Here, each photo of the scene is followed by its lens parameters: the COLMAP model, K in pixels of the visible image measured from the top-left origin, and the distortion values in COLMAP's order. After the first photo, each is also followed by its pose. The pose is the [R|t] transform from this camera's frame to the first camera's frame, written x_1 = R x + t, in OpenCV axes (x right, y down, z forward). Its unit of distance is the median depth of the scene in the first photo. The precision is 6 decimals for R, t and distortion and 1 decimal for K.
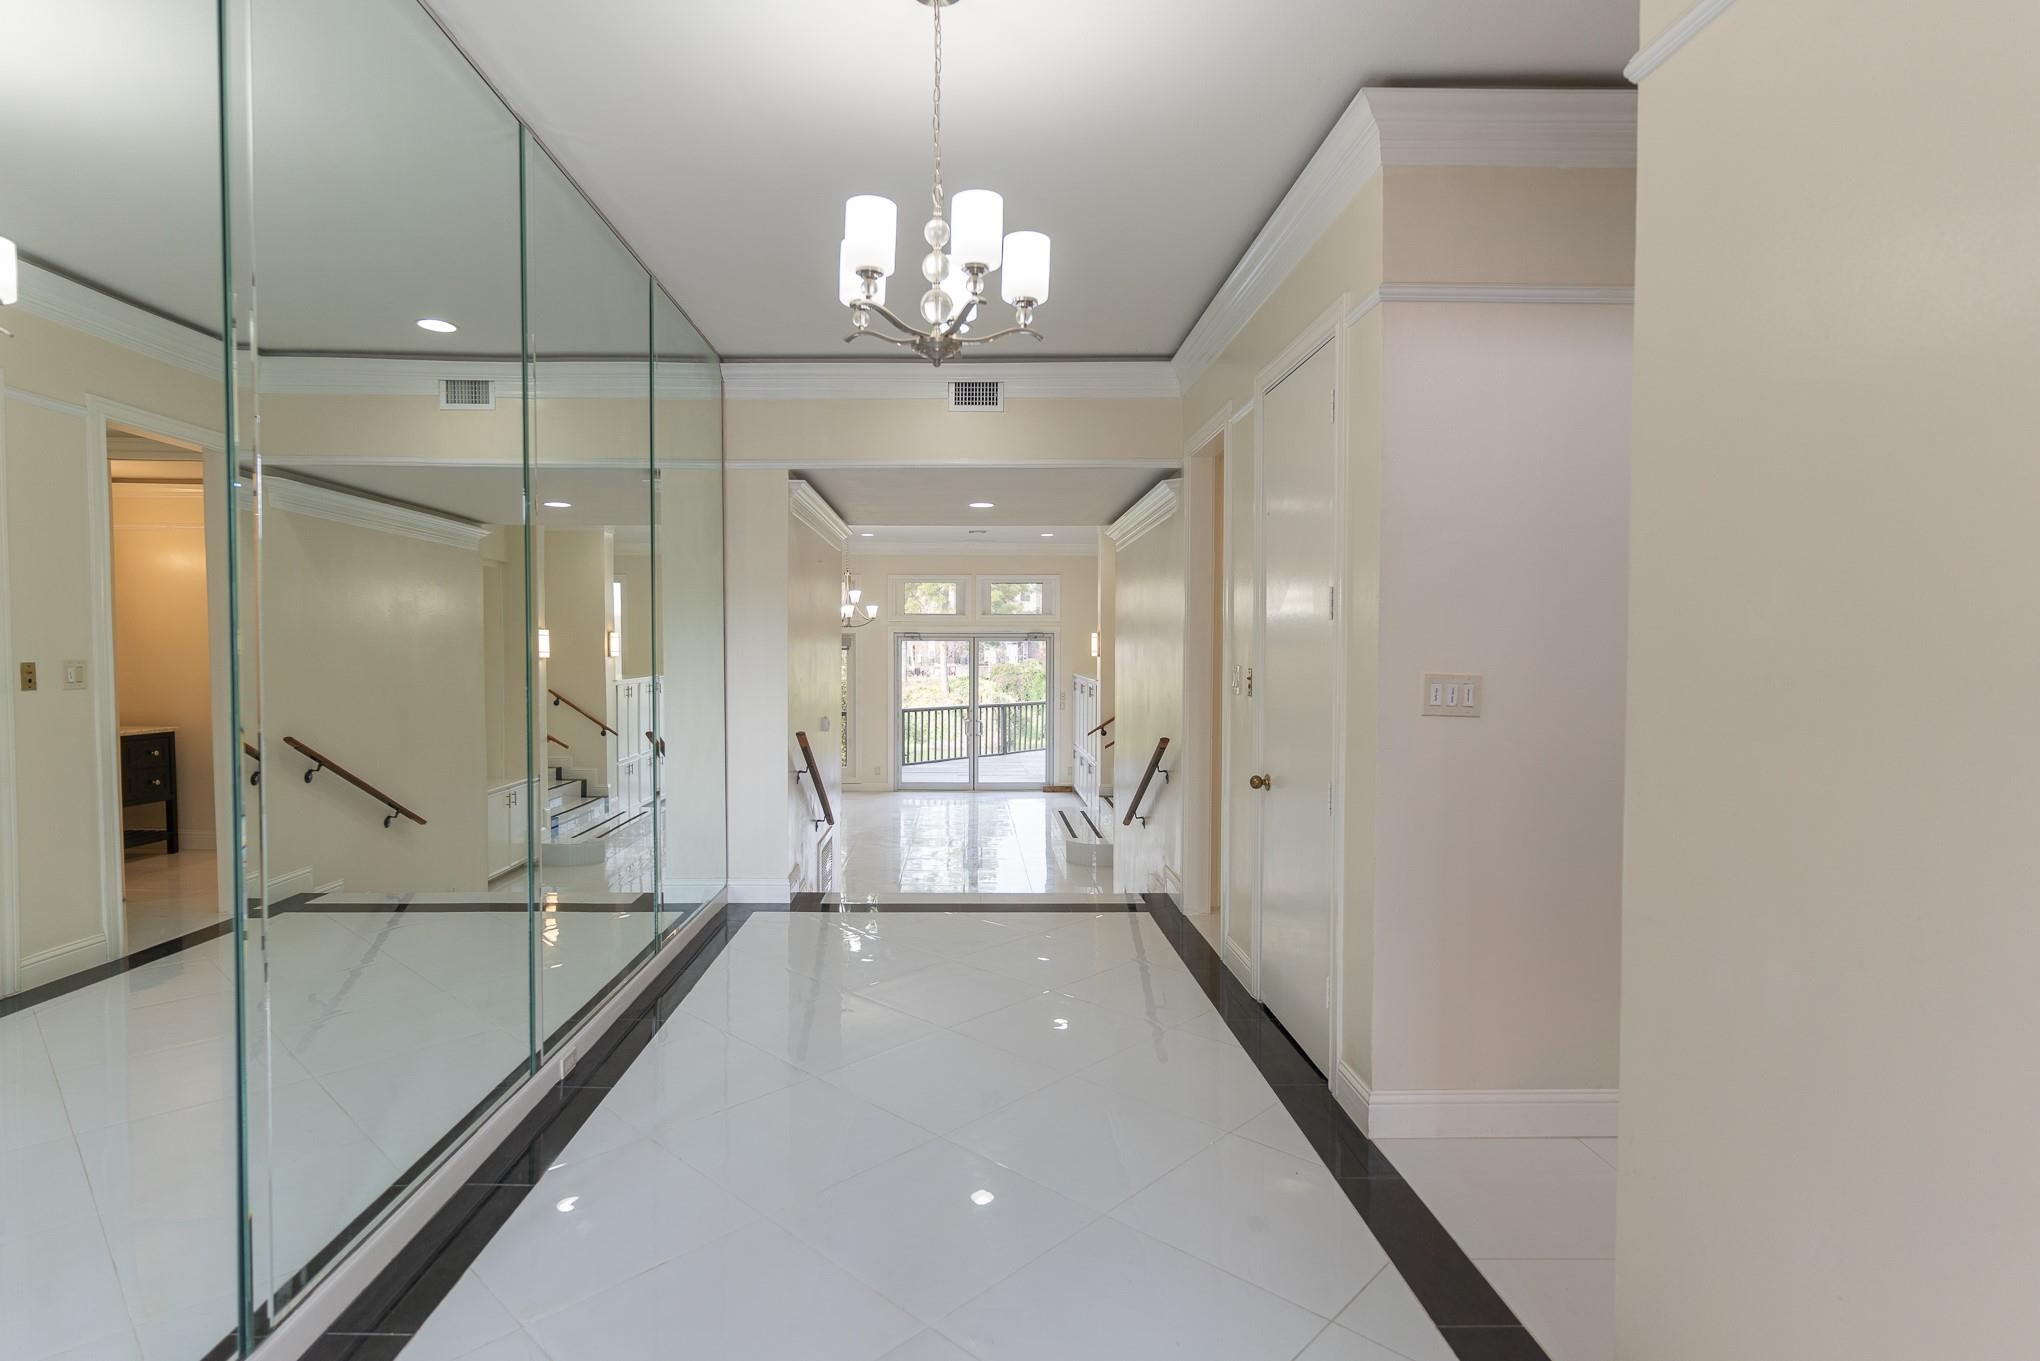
lens RADIAL K [[957.1, 0, 1006.6], [0, 957.1, 675.8], [0, 0, 1]] dist [-0.000037, 0.000690]
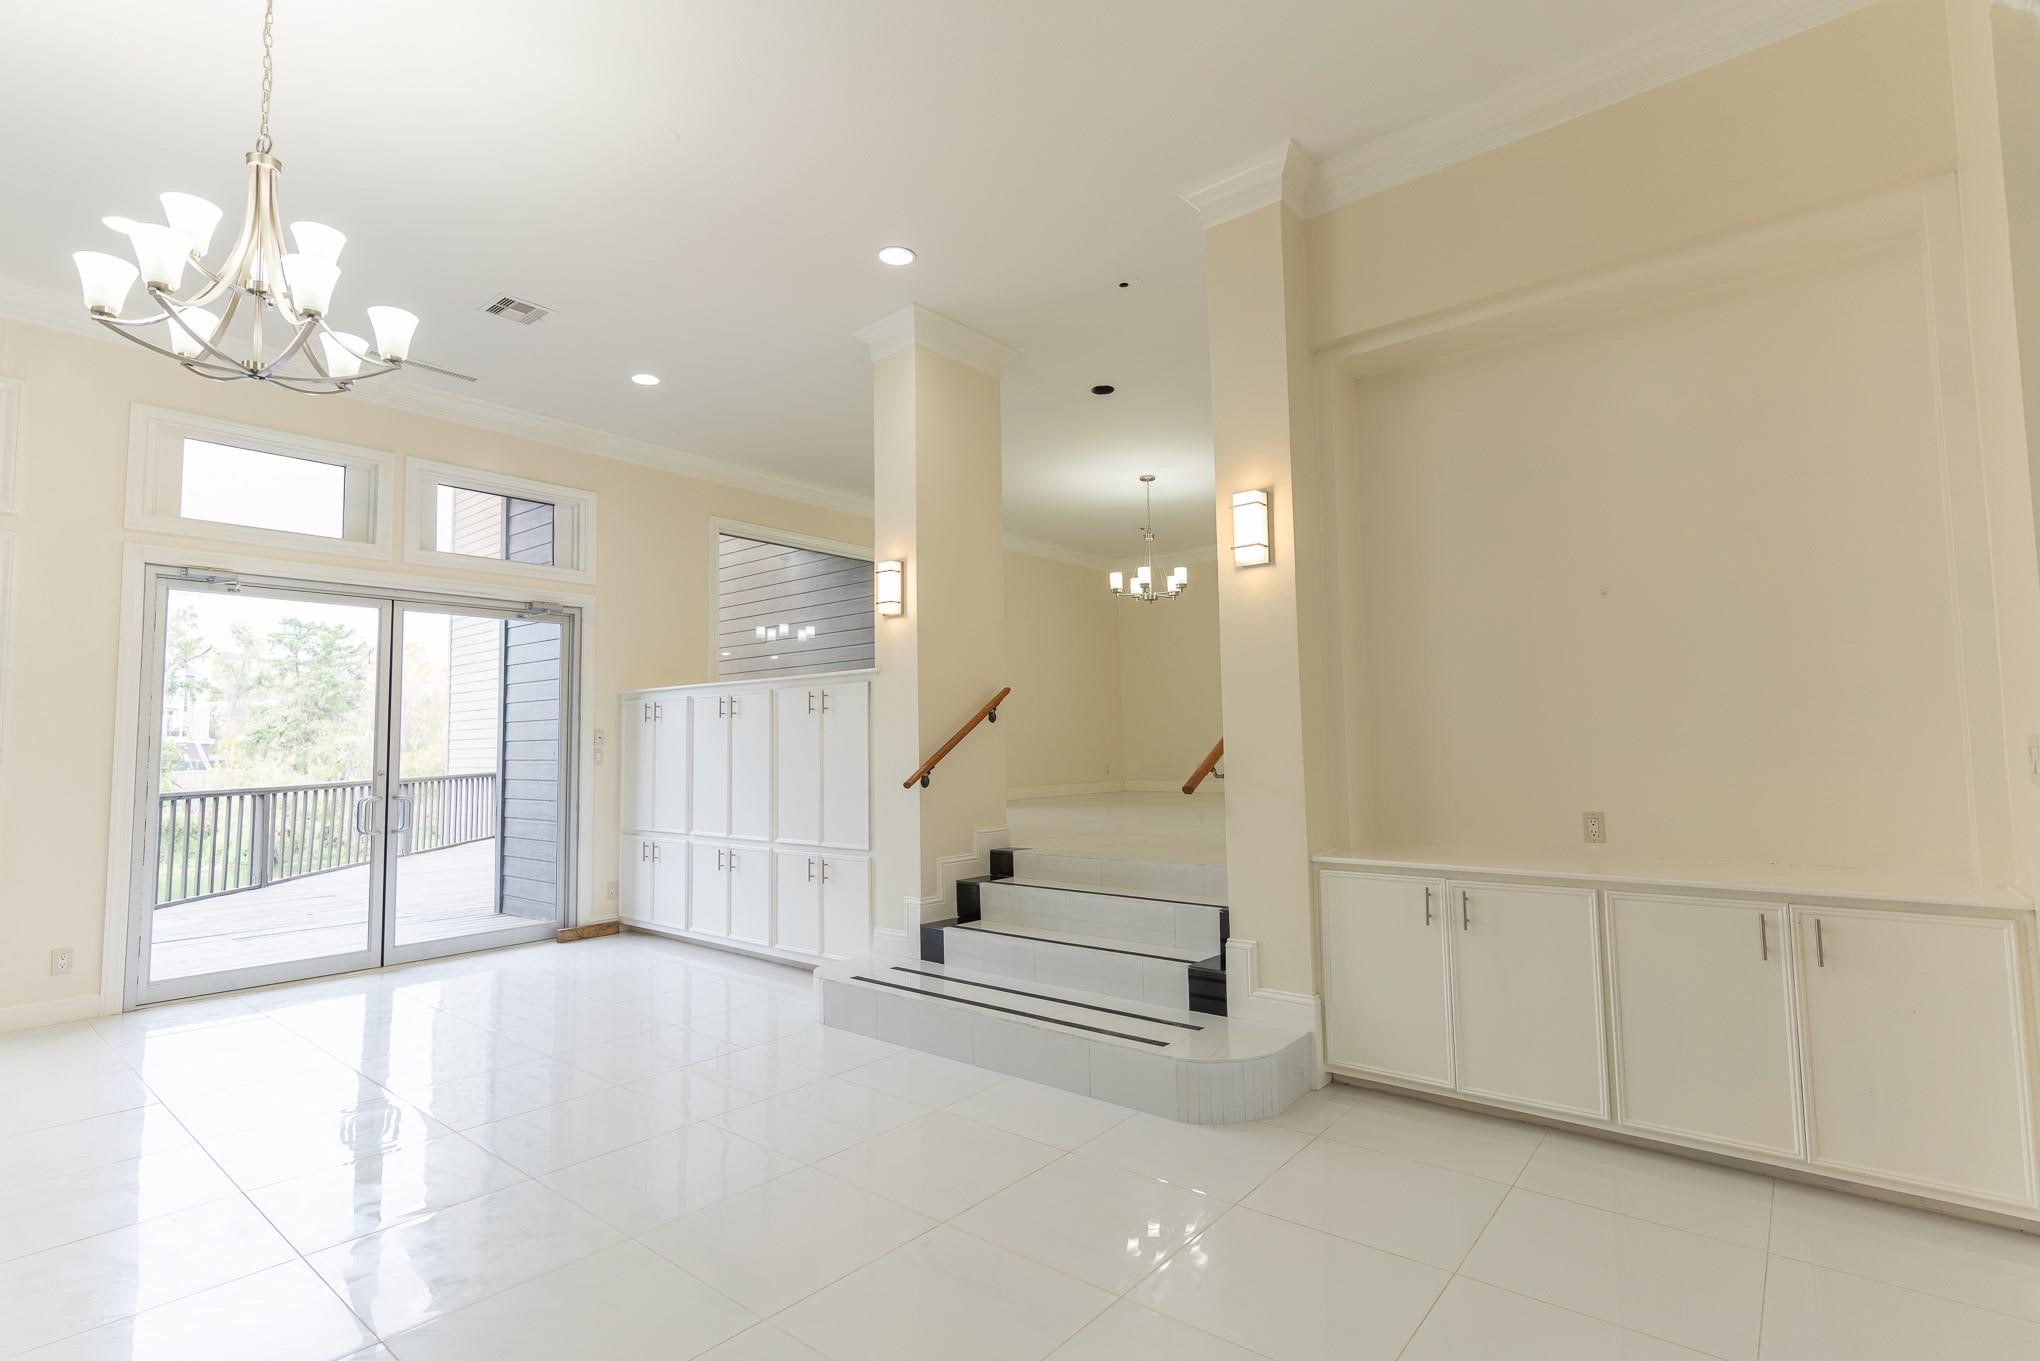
lens RADIAL K [[957.1, 0, 1033.1], [0, 957.1, 673.3], [0, 0, 1]] dist [-0.000037, 0.000690]
pose [[0.684202, 0.038306, 0.728285, -0.147609], [0.033897, 0.995870, -0.084225, 0.037847], [-0.728504, 0.082314, 0.680078, 0.504064]]
